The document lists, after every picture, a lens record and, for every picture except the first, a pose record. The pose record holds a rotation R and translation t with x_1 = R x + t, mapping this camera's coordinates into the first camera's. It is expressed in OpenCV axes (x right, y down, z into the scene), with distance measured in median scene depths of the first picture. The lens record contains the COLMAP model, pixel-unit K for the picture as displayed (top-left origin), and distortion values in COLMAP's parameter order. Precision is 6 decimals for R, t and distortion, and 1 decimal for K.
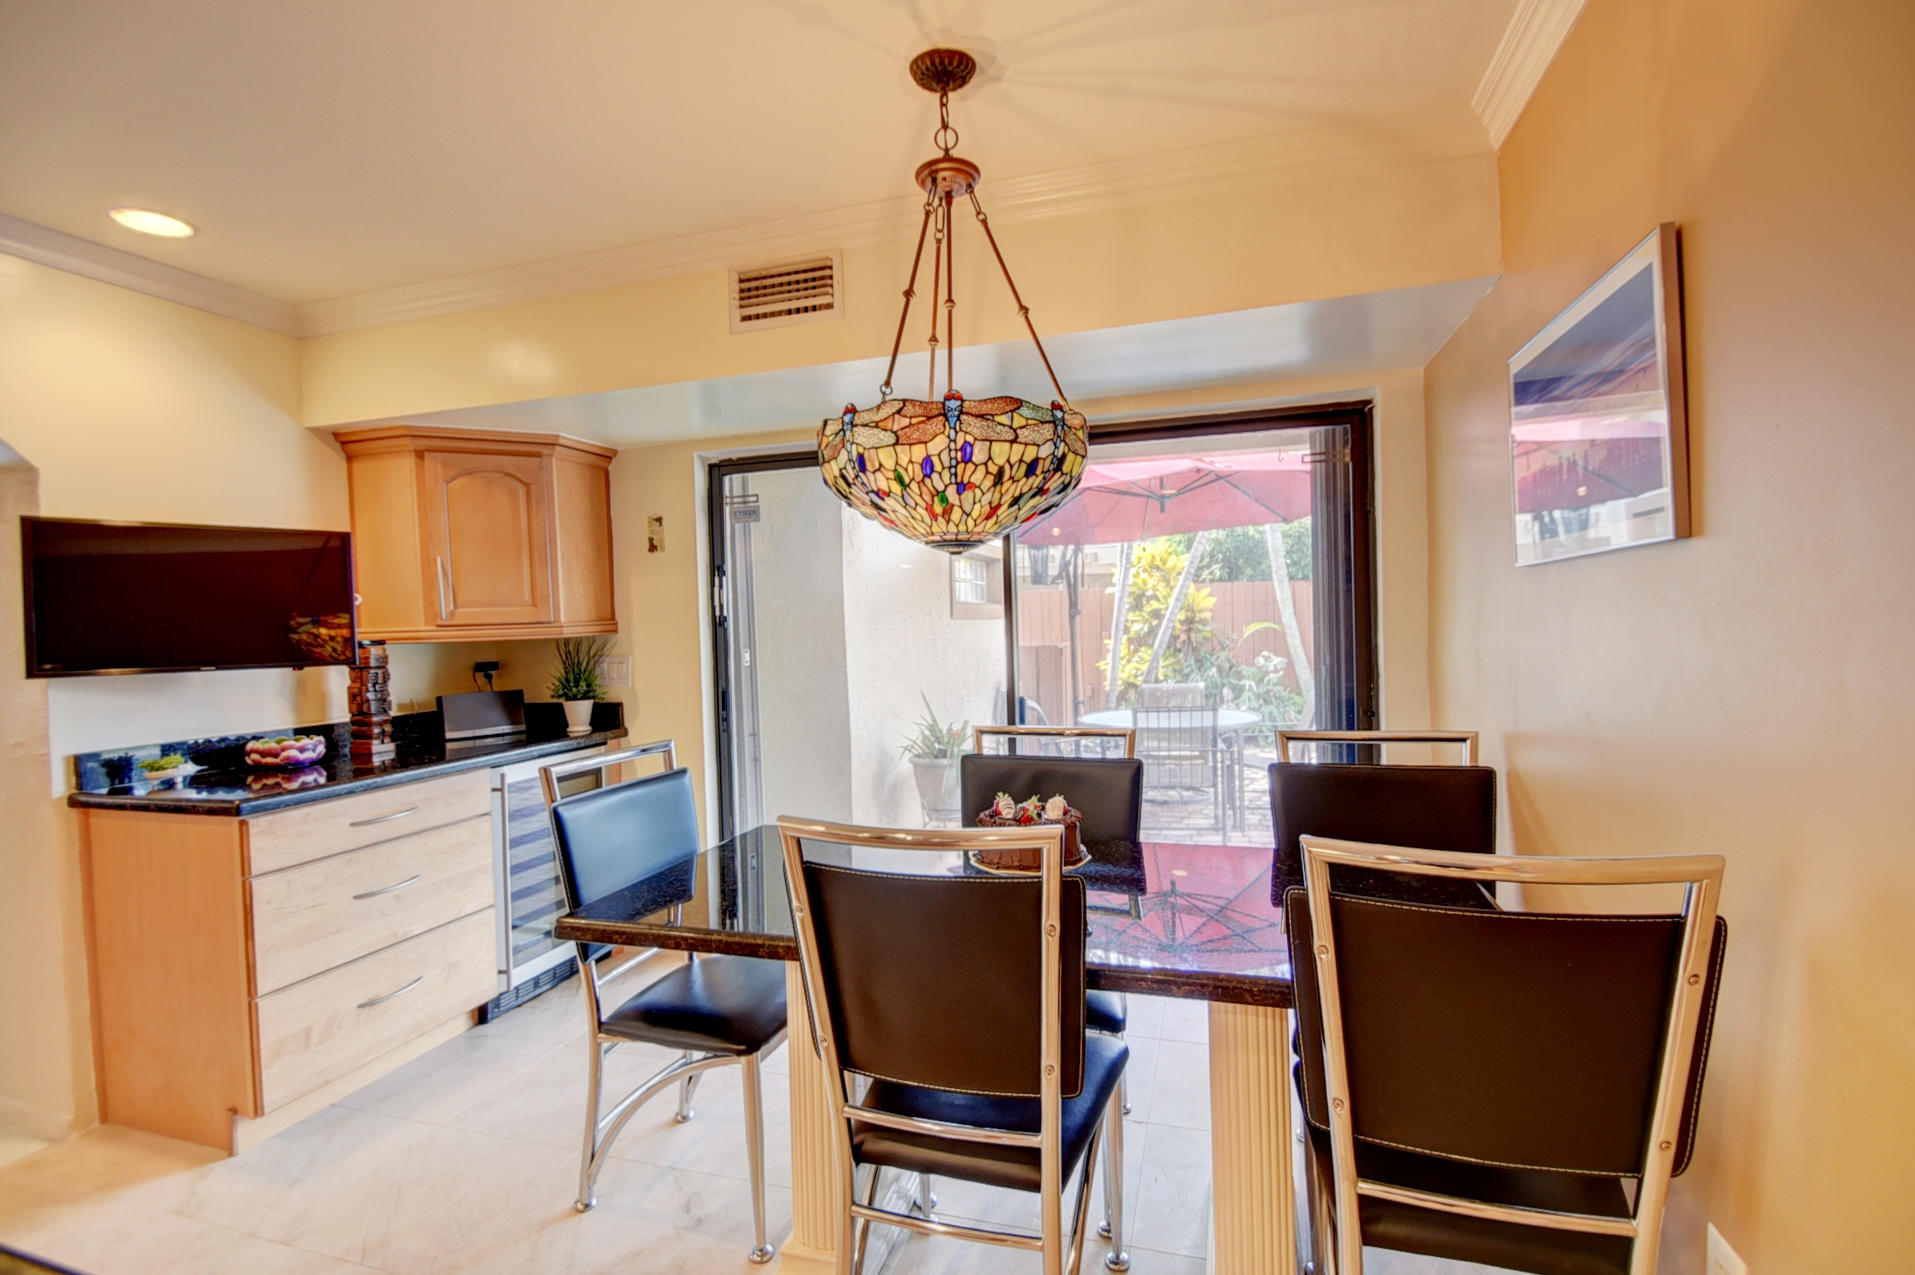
lens RADIAL K [[859.8, 0, 965.1], [0, 859.8, 635.2], [0, 0, 1]] dist [0.013510, -0.016964]
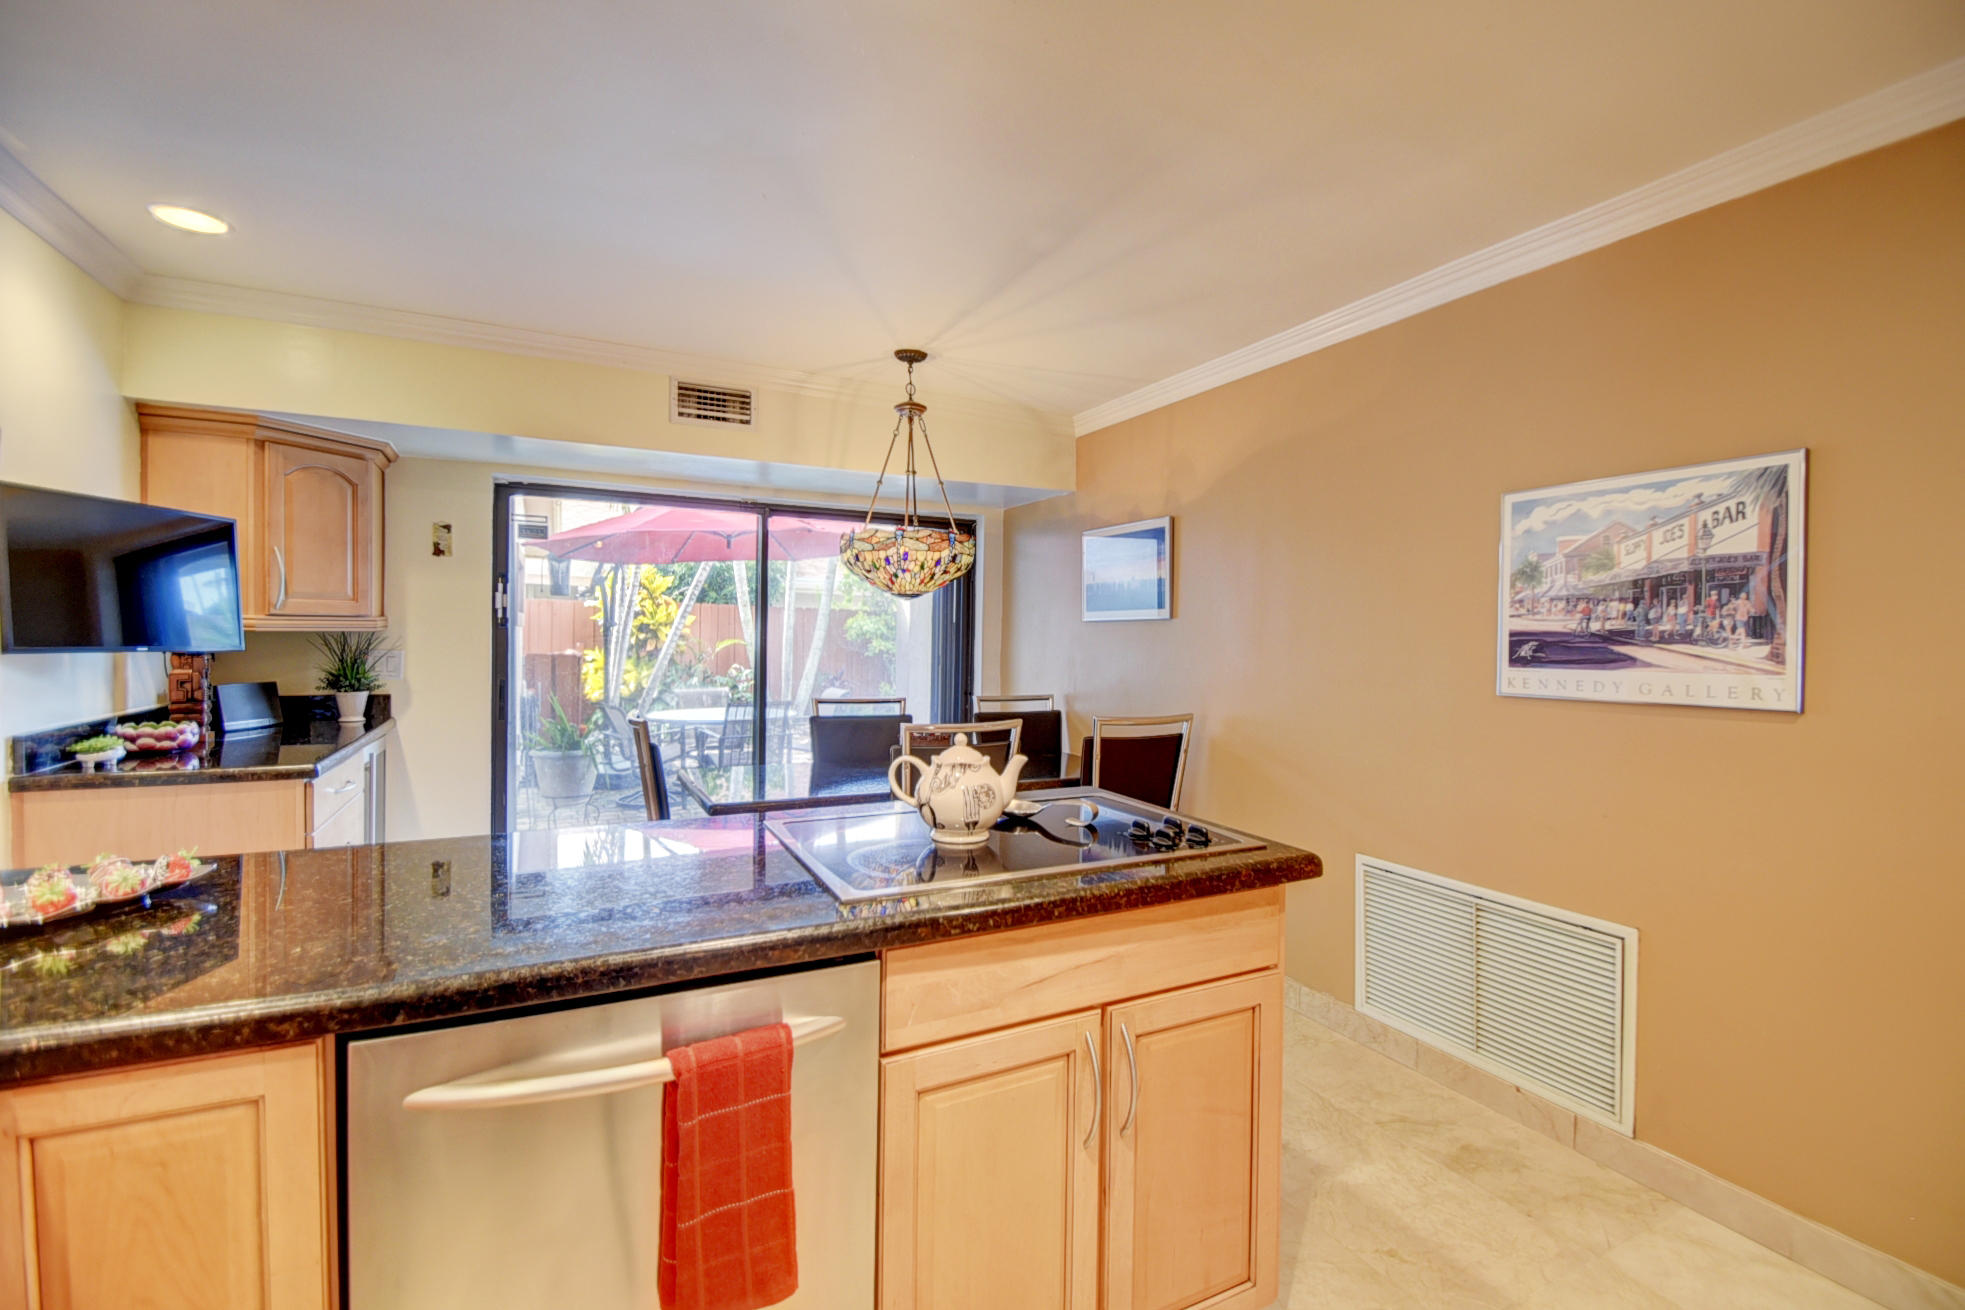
lens RADIAL K [[858.5, 0, 985.4], [0, 858.5, 652.0], [0, 0, 1]] dist [0.011231, -0.015186]
pose [[0.728948, 0.026378, 0.684061, -0.686085], [-0.025160, 0.999615, -0.011735, 0.023496], [-0.684107, -0.008657, 0.729330, -0.309225]]
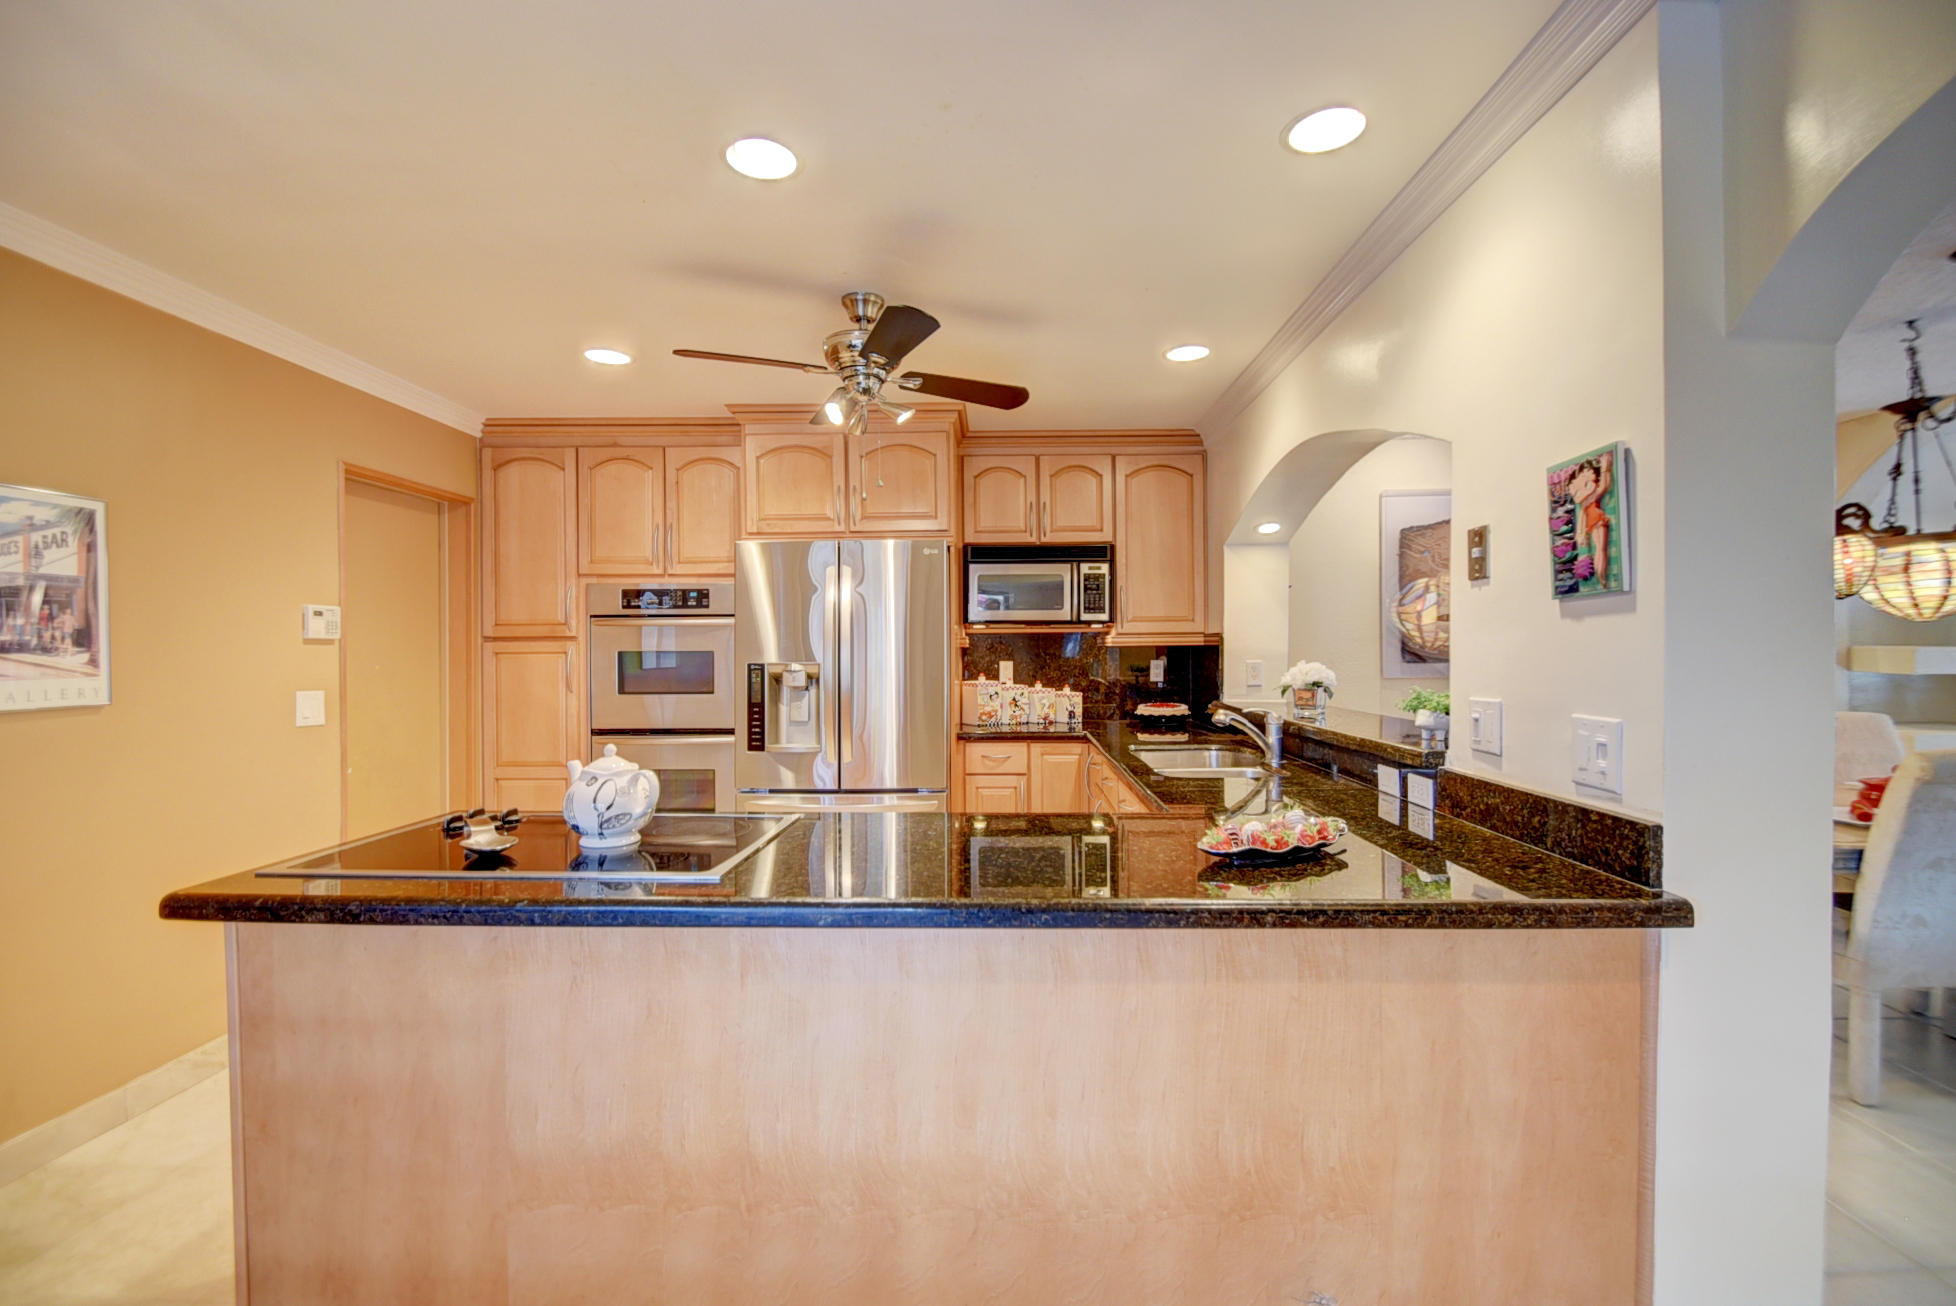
lens RADIAL K [[869.6, 0, 984.5], [0, 869.6, 653.4], [0, 0, 1]] dist [0.002413, -0.007953]
pose [[-0.968240, 0.030190, -0.248193, -0.433201], [0.025991, 0.999458, 0.020179, 0.002522], [0.248668, 0.013087, -0.968500, 0.710492]]
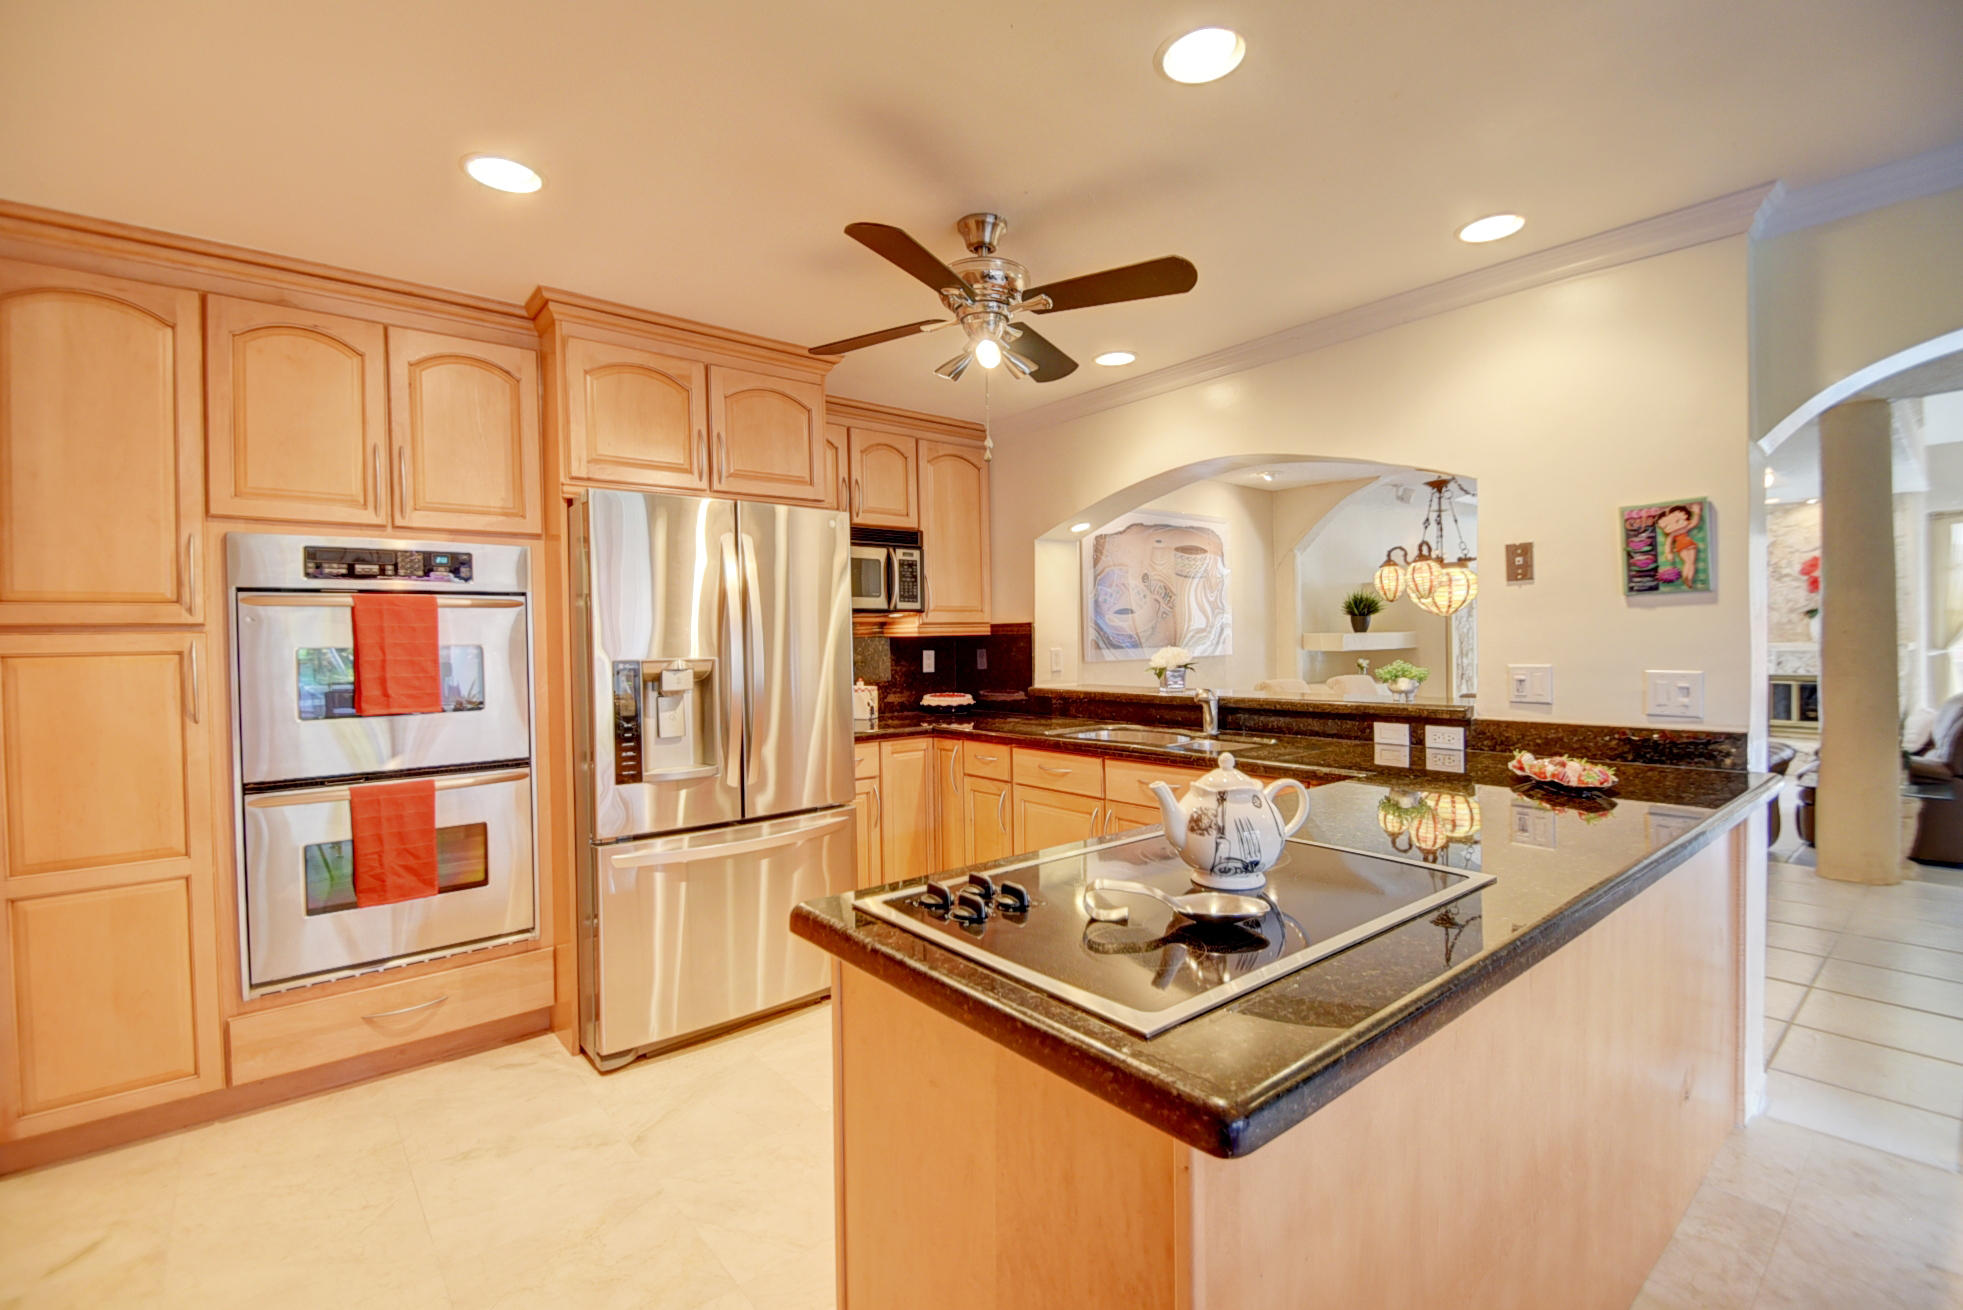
lens RADIAL K [[865.0, 0, 994.5], [0, 865.0, 650.4], [0, 0, 1]] dist [0.012935, -0.017536]
pose [[-0.561910, 0.045185, -0.825963, 0.083469], [0.022200, 0.998971, 0.039547, -0.004225], [0.826900, 0.003886, -0.562335, 0.247606]]
